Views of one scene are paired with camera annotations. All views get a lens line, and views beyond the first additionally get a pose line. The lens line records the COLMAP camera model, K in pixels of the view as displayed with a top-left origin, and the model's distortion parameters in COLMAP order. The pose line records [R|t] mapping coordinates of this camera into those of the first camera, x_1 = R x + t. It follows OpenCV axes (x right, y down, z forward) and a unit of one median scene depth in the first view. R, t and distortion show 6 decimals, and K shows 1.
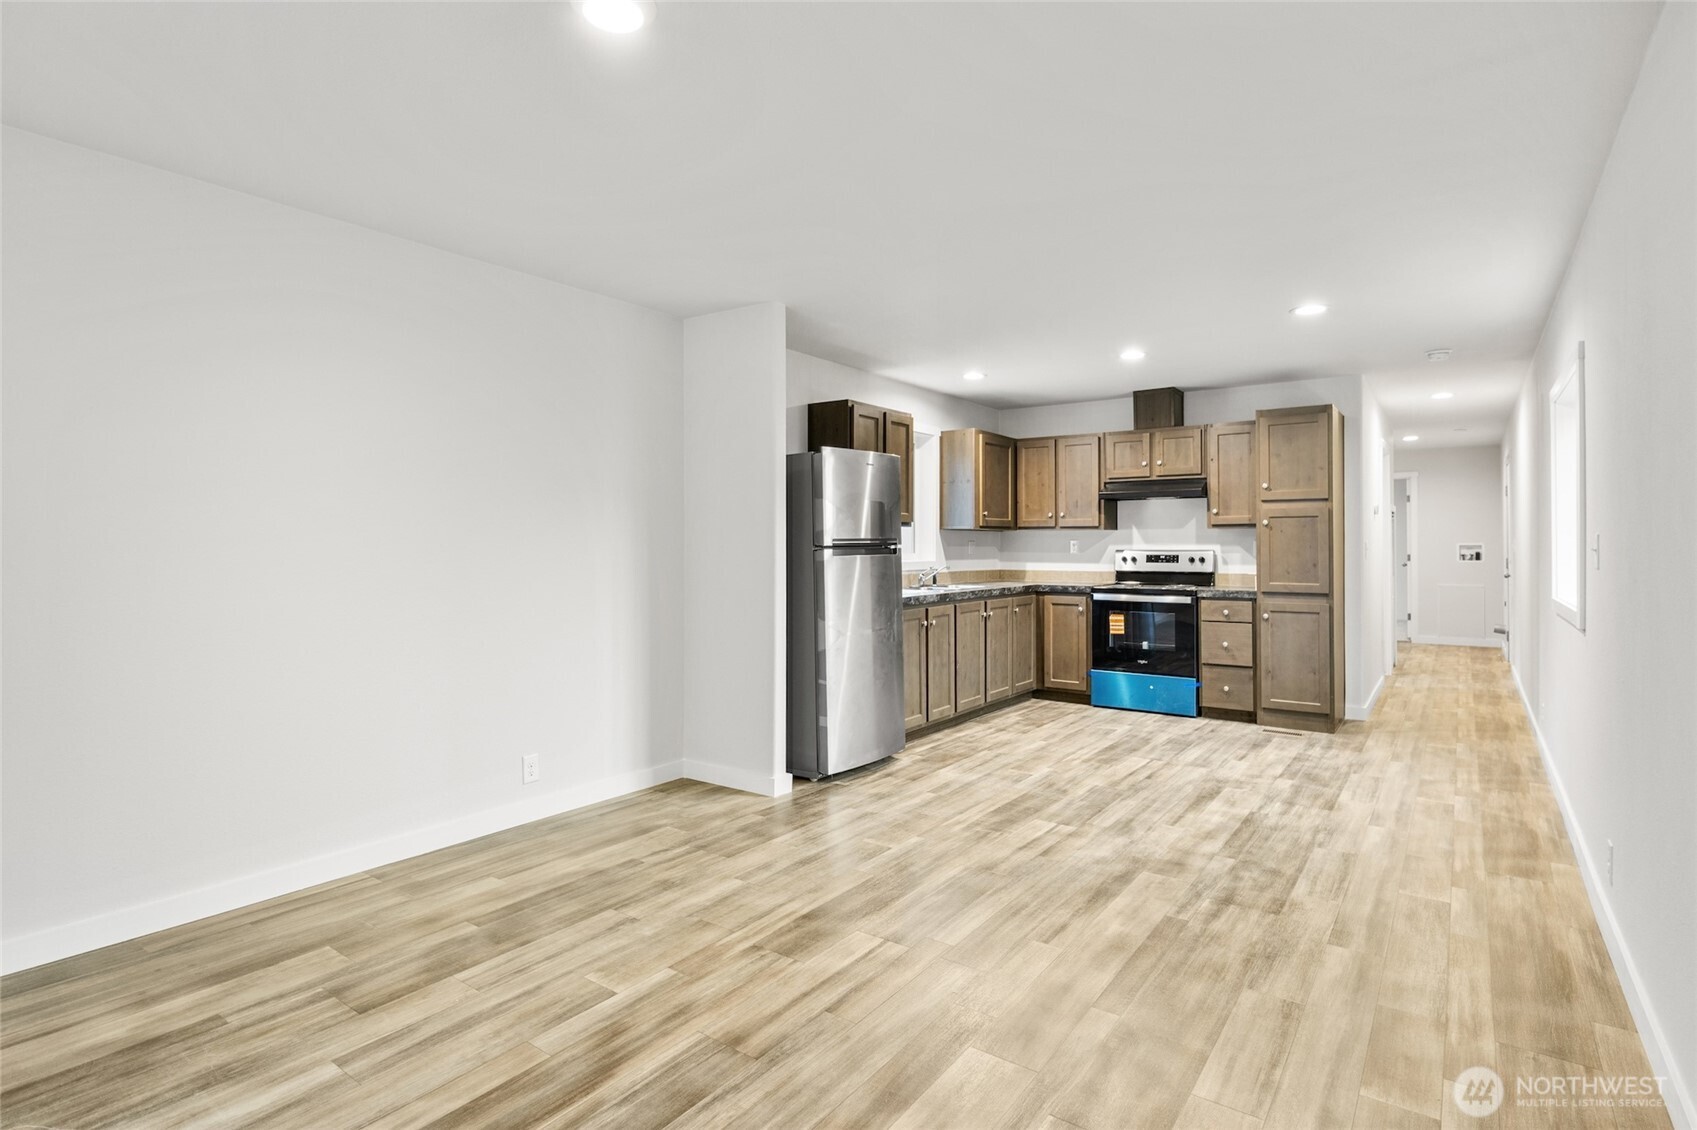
lens RADIAL K [[849.4, 0, 835.7], [0, 849.4, 538.3], [0, 0, 1]] dist [-0.024961, 0.000432]
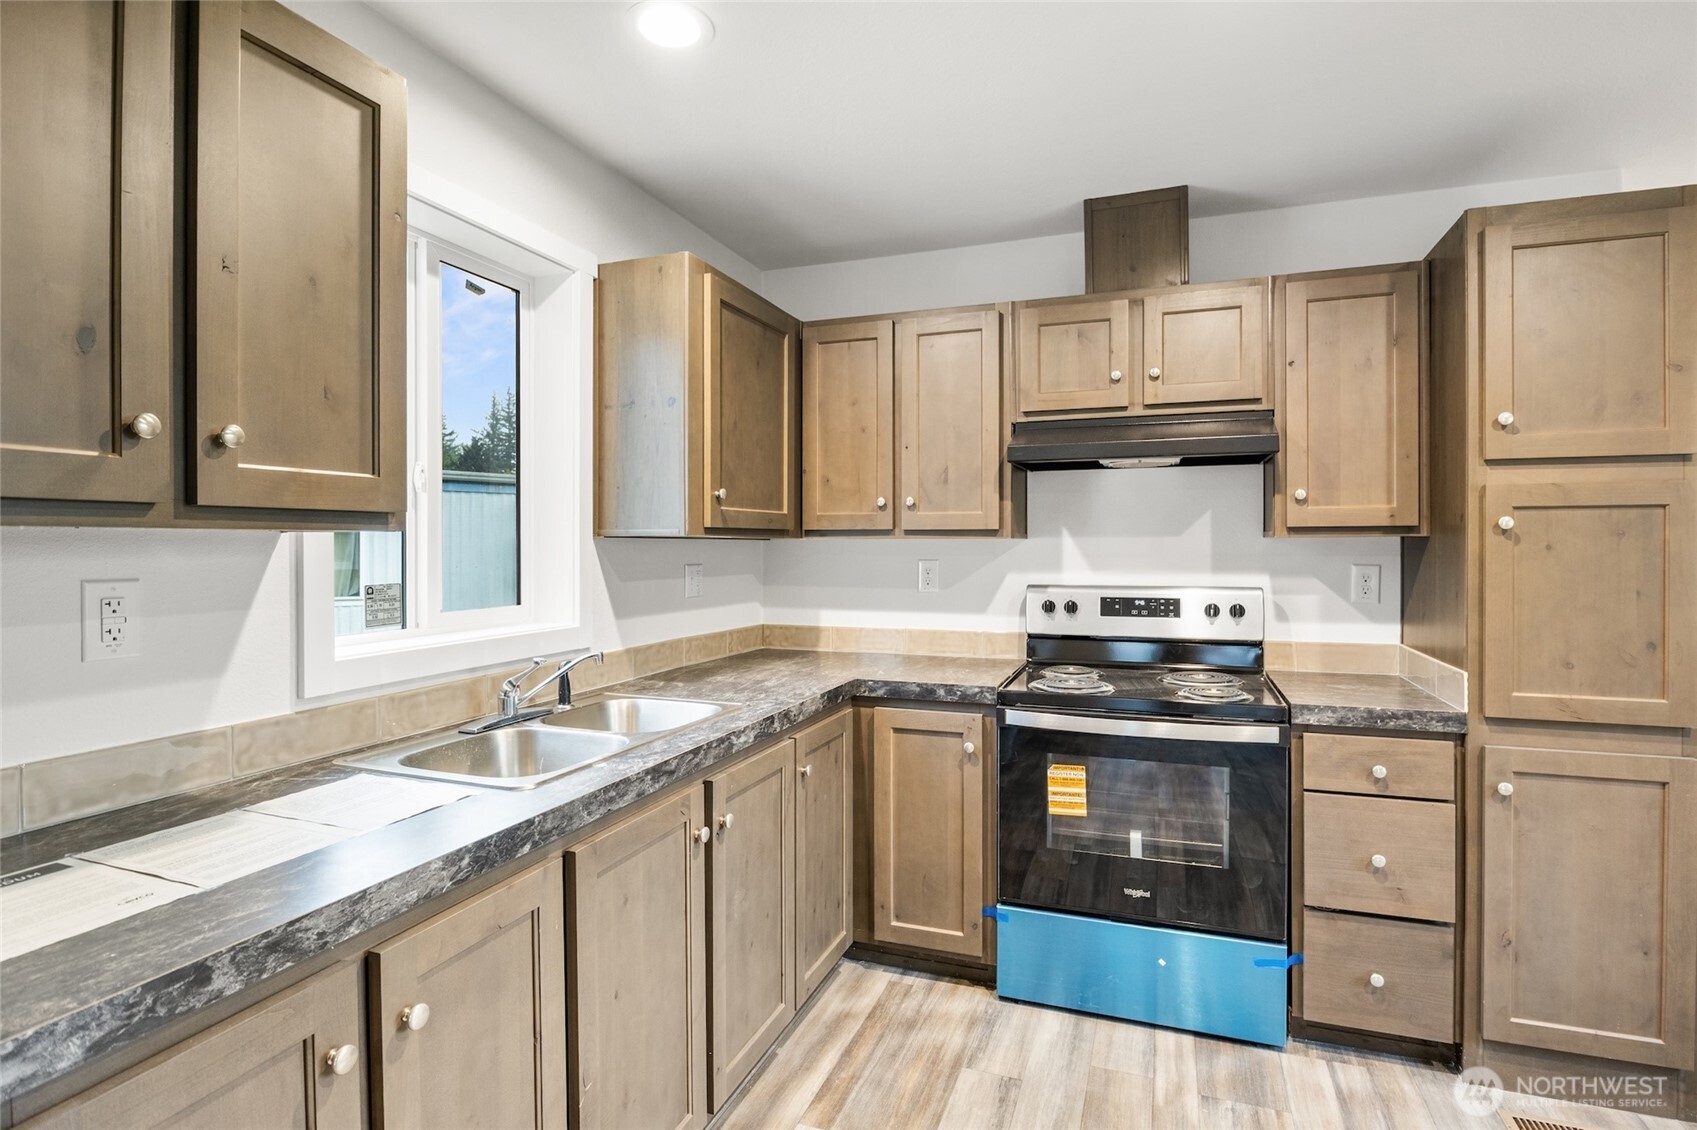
lens RADIAL K [[849.4, 0, 843.7], [0, 849.4, 550.3], [0, 0, 1]] dist [-0.024961, 0.000432]
pose [[0.960259, -0.001651, 0.279104, 0.131923], [-0.002083, 0.999912, 0.013084, -0.009896], [-0.279101, -0.013146, 0.960172, 0.666882]]
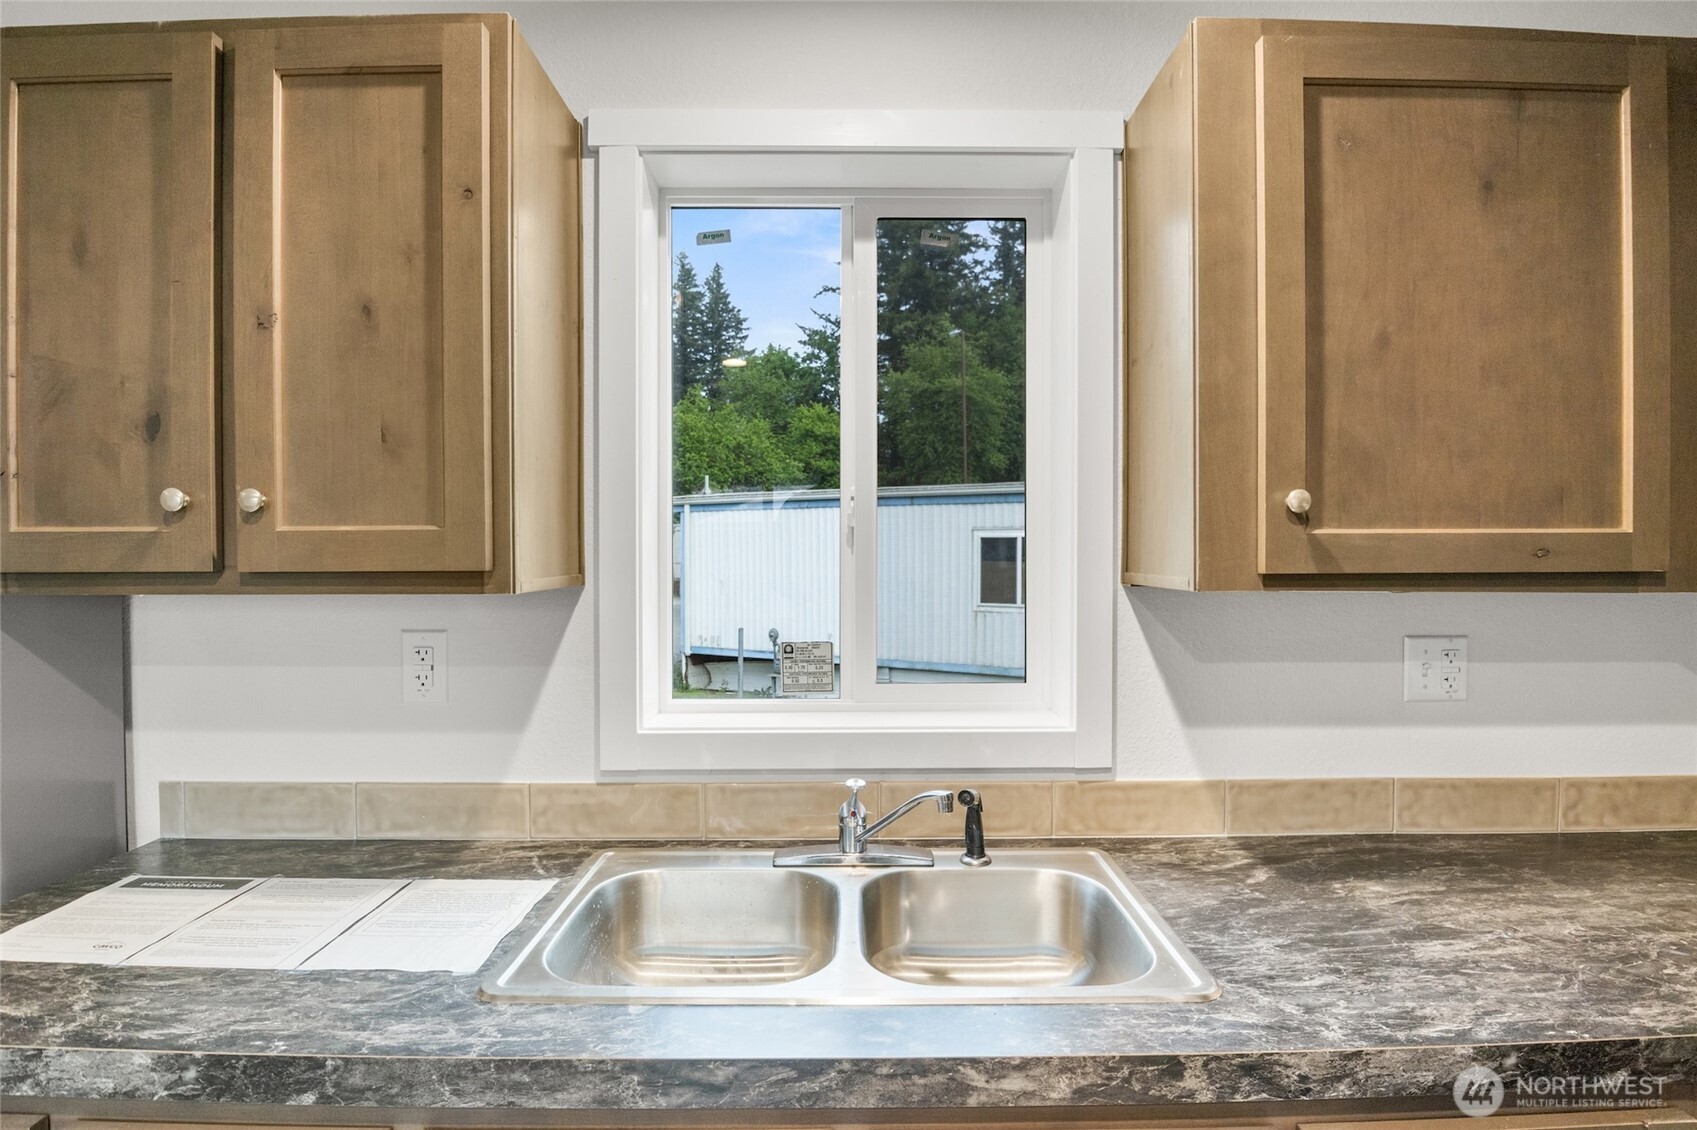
lens RADIAL K [[849.4, 0, 853.8], [0, 849.4, 563.0], [0, 0, 1]] dist [-0.024961, 0.000432]
pose [[0.609115, 0.009689, -0.793023, 0.267917], [0.005854, 0.999843, 0.016711, -0.020897], [0.793060, -0.014821, 0.608963, 0.869002]]
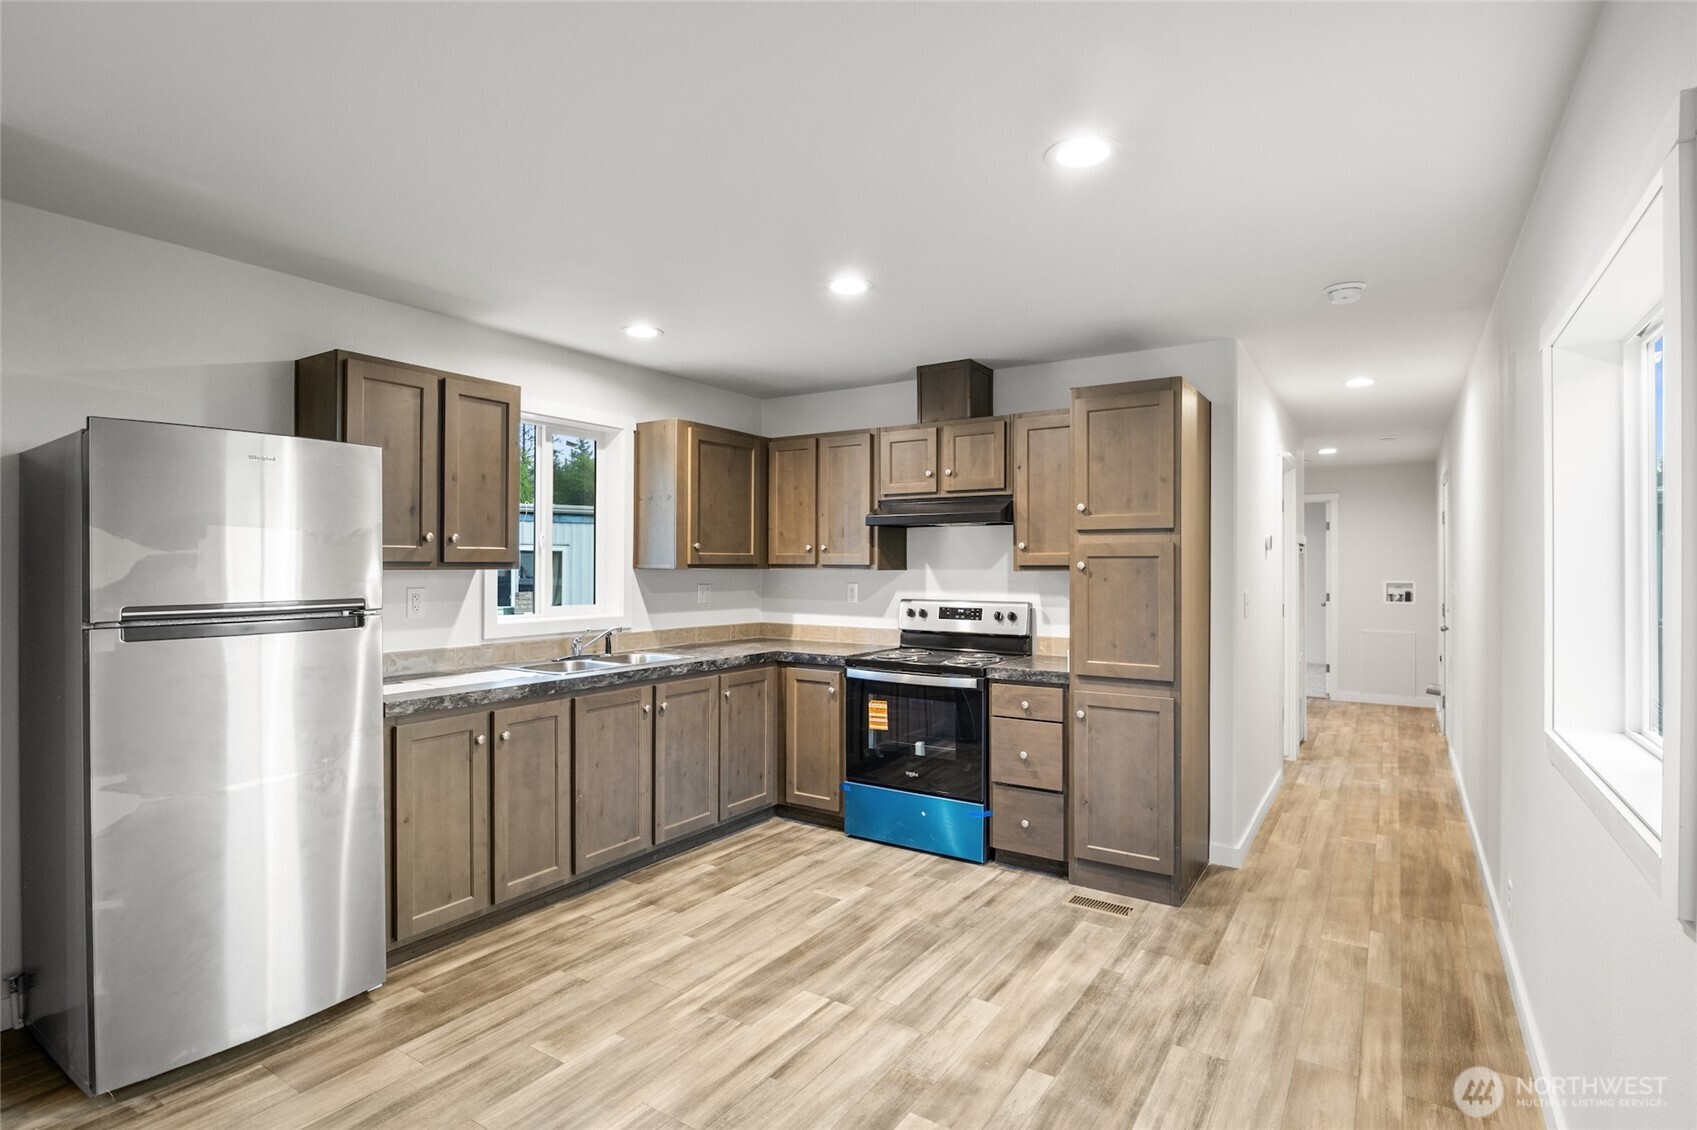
lens RADIAL K [[849.4, 0, 847.0], [0, 849.4, 559.4], [0, 0, 1]] dist [-0.024961, 0.000432]
pose [[0.997914, 0.005483, 0.064323, 0.263886], [-0.005519, 0.999985, 0.000383, -0.020038], [-0.064320, -0.000737, 0.997929, 0.340929]]
